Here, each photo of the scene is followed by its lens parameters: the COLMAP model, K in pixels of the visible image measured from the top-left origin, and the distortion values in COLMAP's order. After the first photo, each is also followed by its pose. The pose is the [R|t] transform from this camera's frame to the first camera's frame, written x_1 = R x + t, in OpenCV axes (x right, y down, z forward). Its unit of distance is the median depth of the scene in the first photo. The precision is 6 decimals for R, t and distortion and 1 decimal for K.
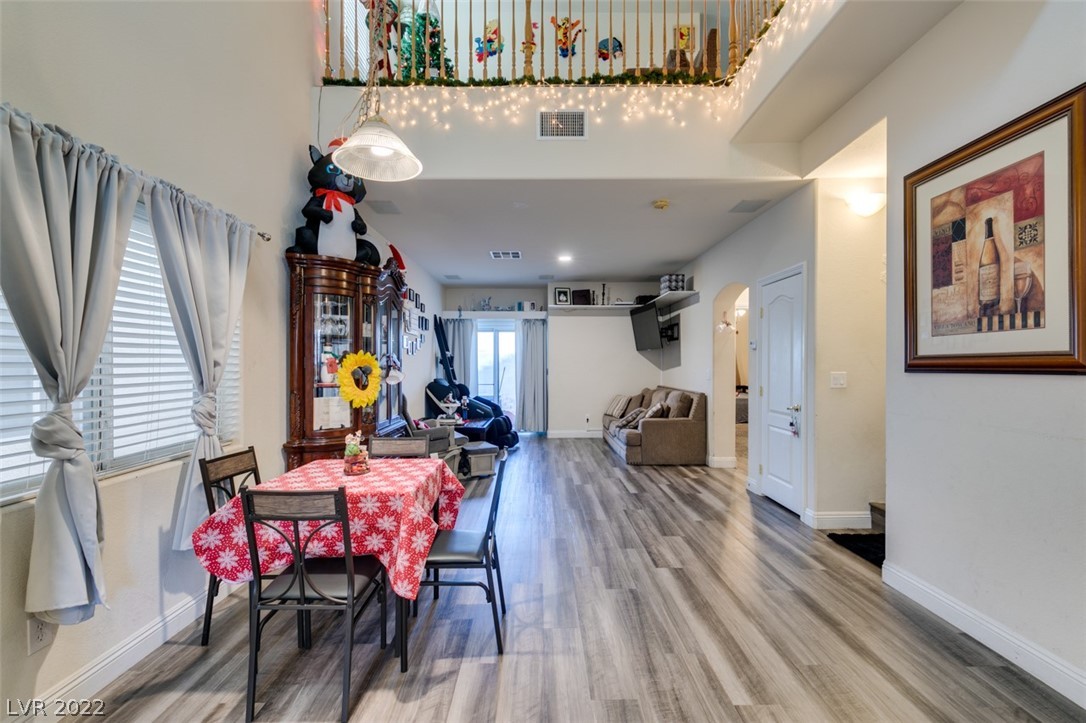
lens RADIAL K [[484.9, 0, 539.4], [0, 484.9, 362.5], [0, 0, 1]] dist [-0.000987, -0.001638]
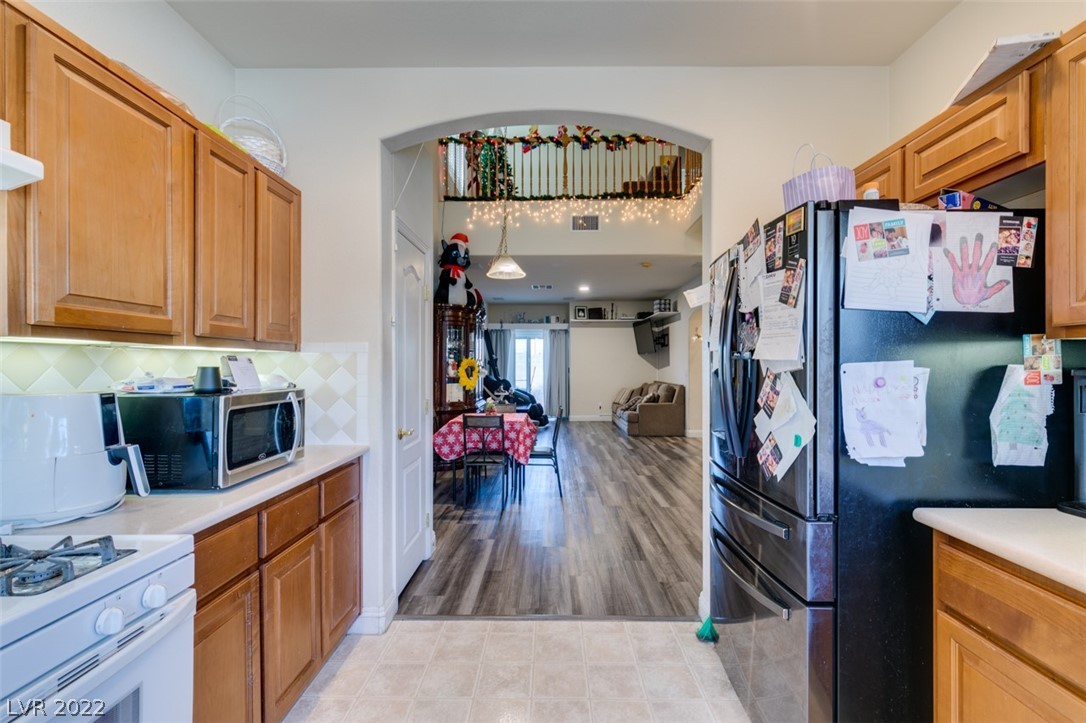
lens RADIAL K [[484.9, 0, 546.9], [0, 484.9, 363.2], [0, 0, 1]] dist [-0.000987, -0.001638]
pose [[0.999954, -0.000517, -0.009560, -0.057527], [0.000536, 0.999998, 0.001902, -0.004180], [0.009559, -0.001907, 0.999952, -0.554551]]
